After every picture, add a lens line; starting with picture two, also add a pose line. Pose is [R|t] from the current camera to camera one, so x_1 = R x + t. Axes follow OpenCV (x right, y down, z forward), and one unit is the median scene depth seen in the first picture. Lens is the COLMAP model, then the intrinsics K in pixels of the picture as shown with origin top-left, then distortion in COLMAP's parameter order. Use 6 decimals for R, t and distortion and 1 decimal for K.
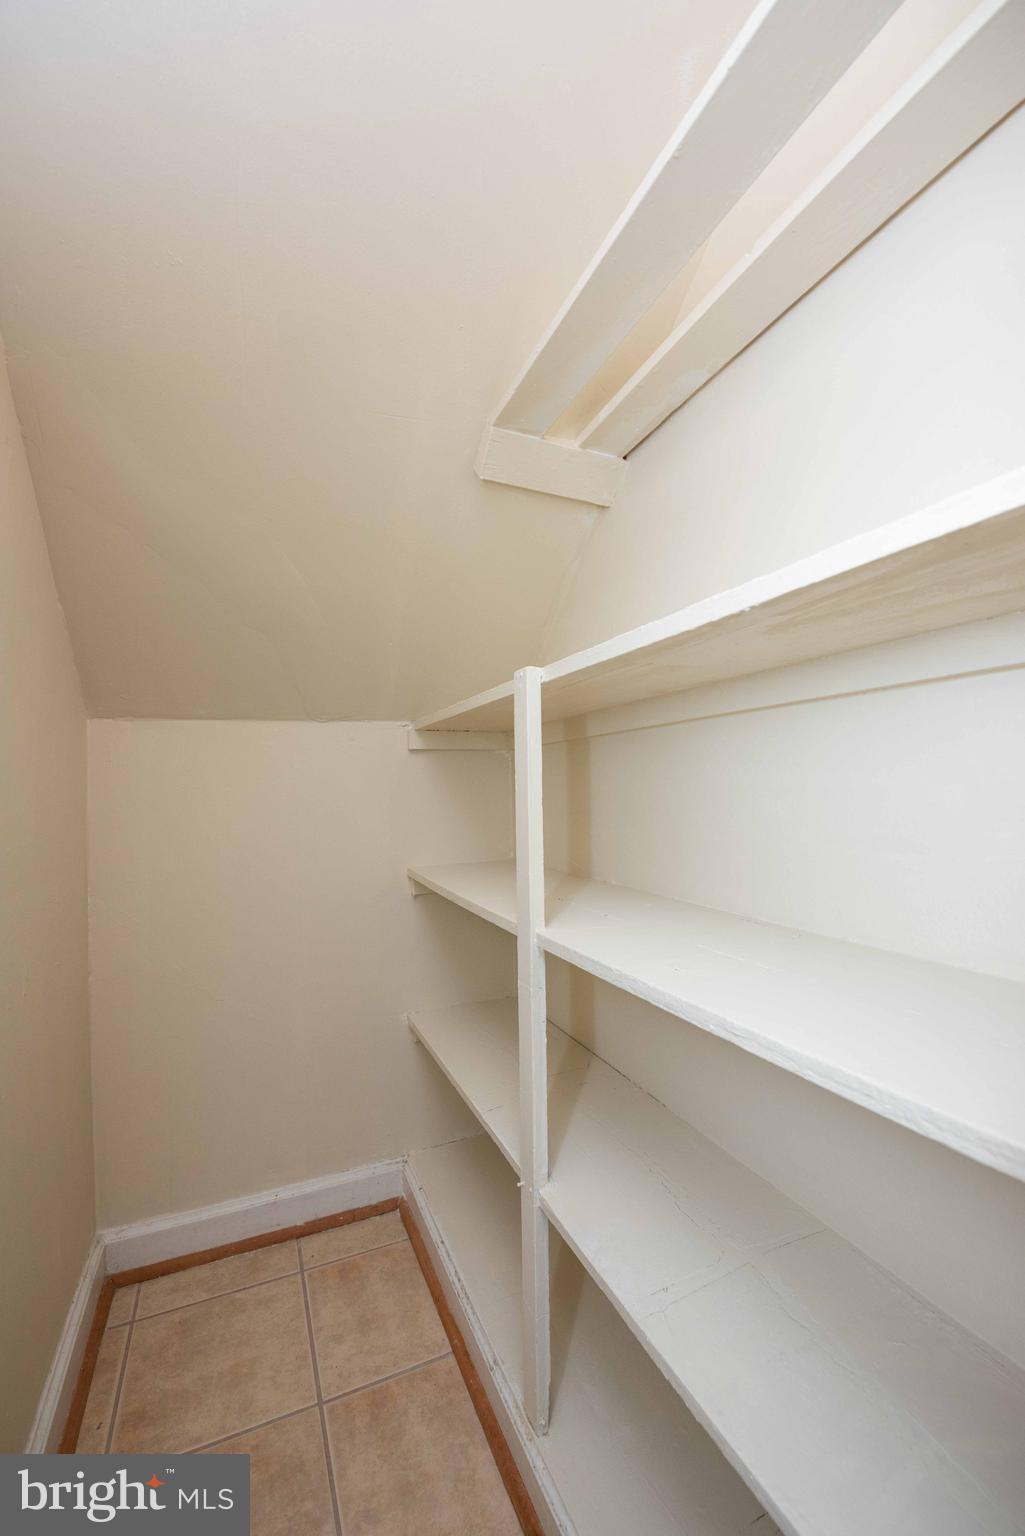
lens RADIAL K [[609.6, 0, 518.0], [0, 609.6, 773.7], [0, 0, 1]] dist [-0.026461, 0.000036]
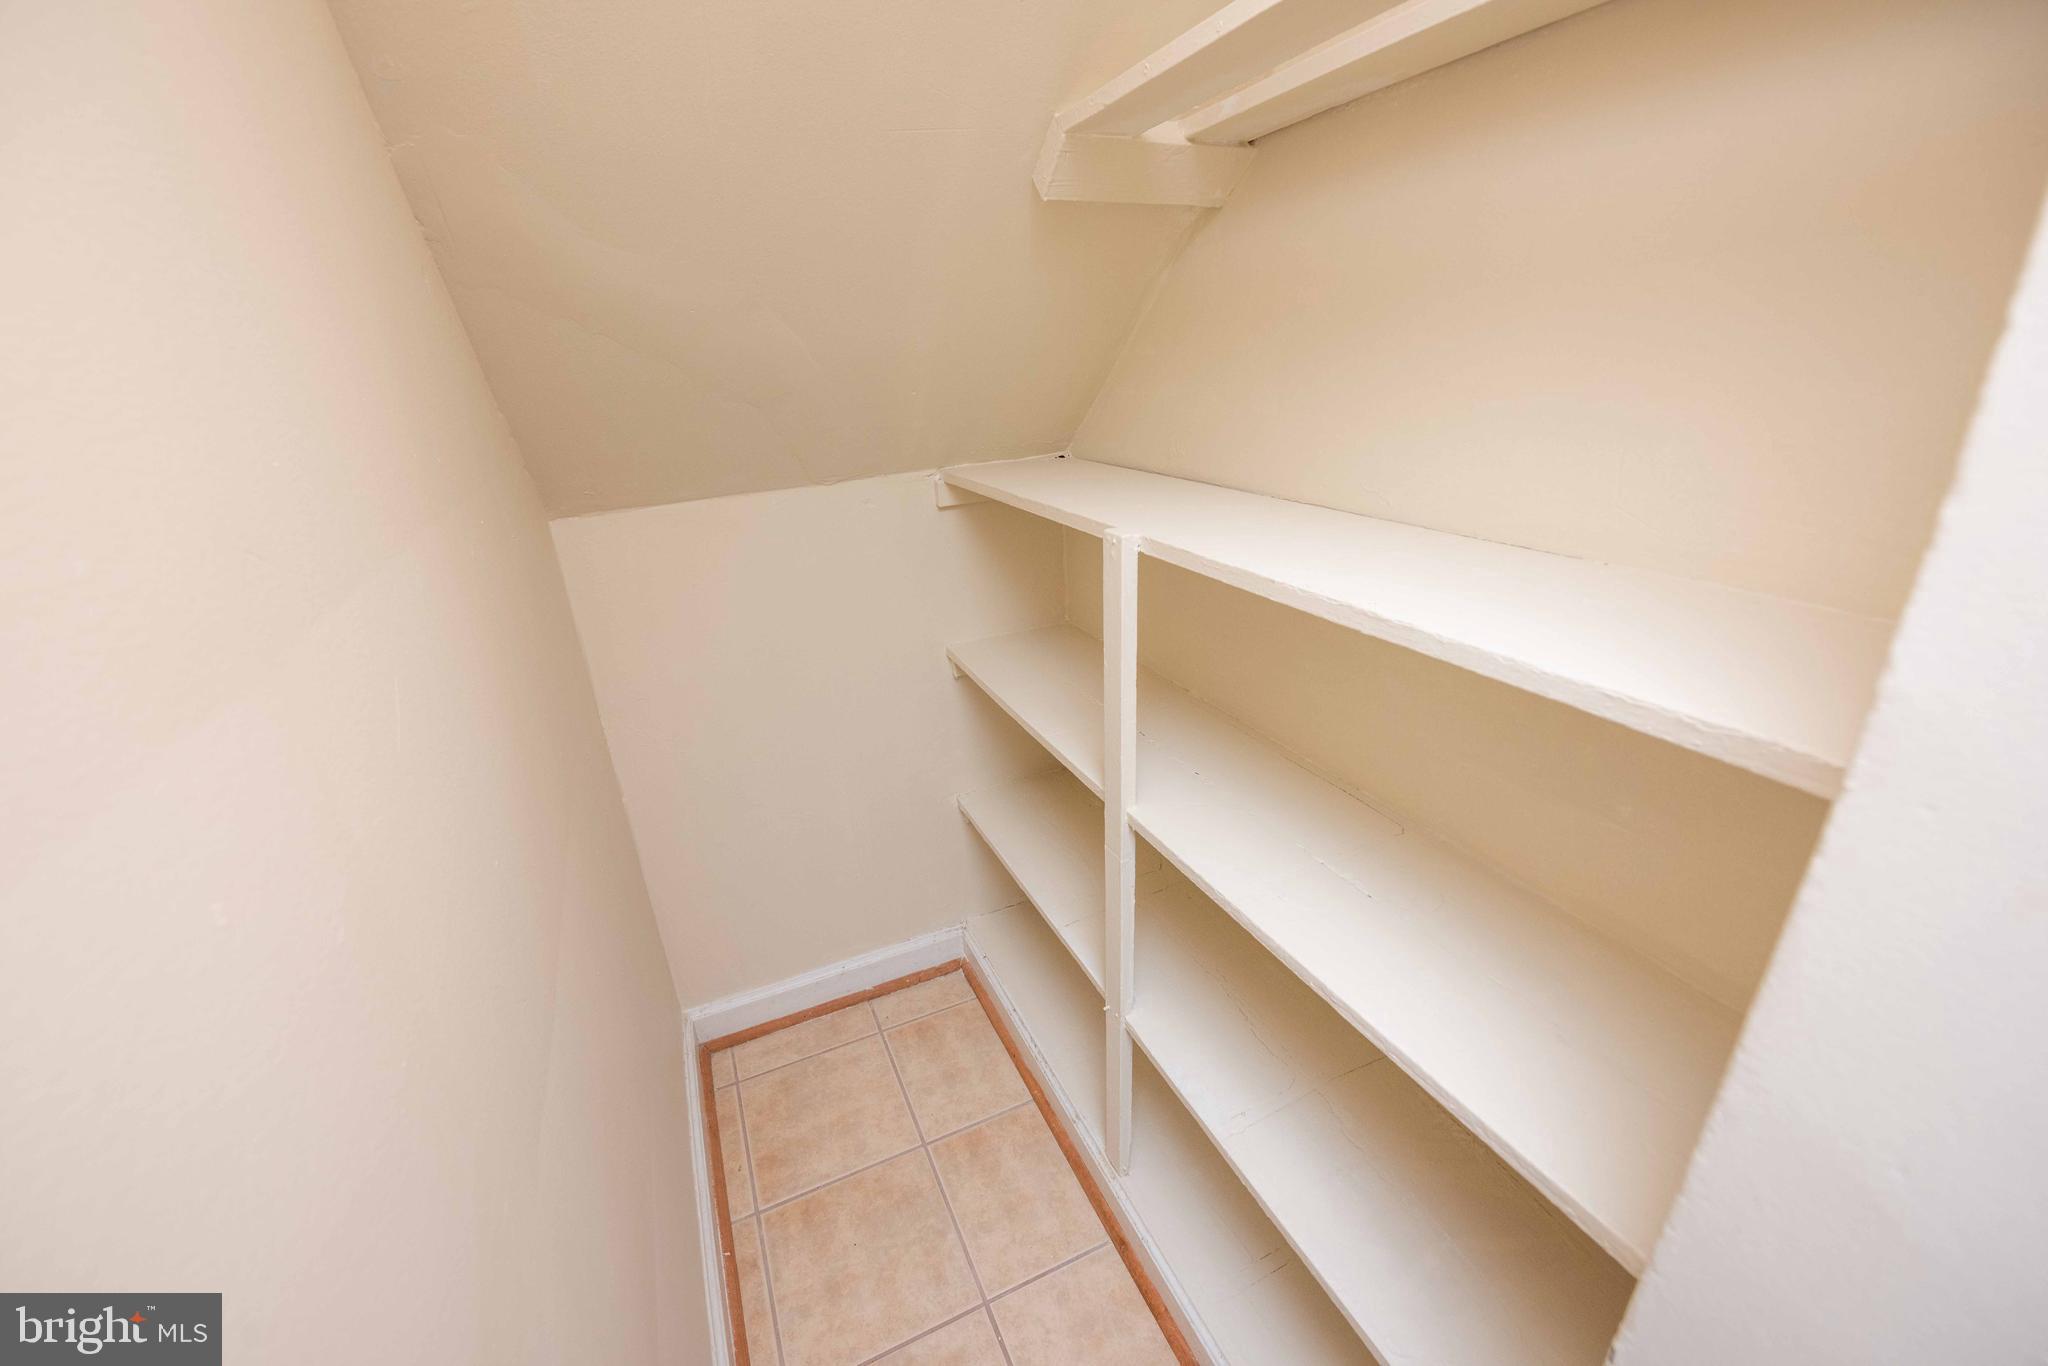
lens RADIAL K [[812.9, 0, 1015.0], [0, 812.9, 677.3], [0, 0, 1]] dist [-0.026461, 0.000036]
pose [[0.999424, -0.028118, -0.018984, -0.092561], [0.033364, 0.916069, 0.399631, -0.356347], [0.006154, -0.400035, 0.916479, -0.070561]]
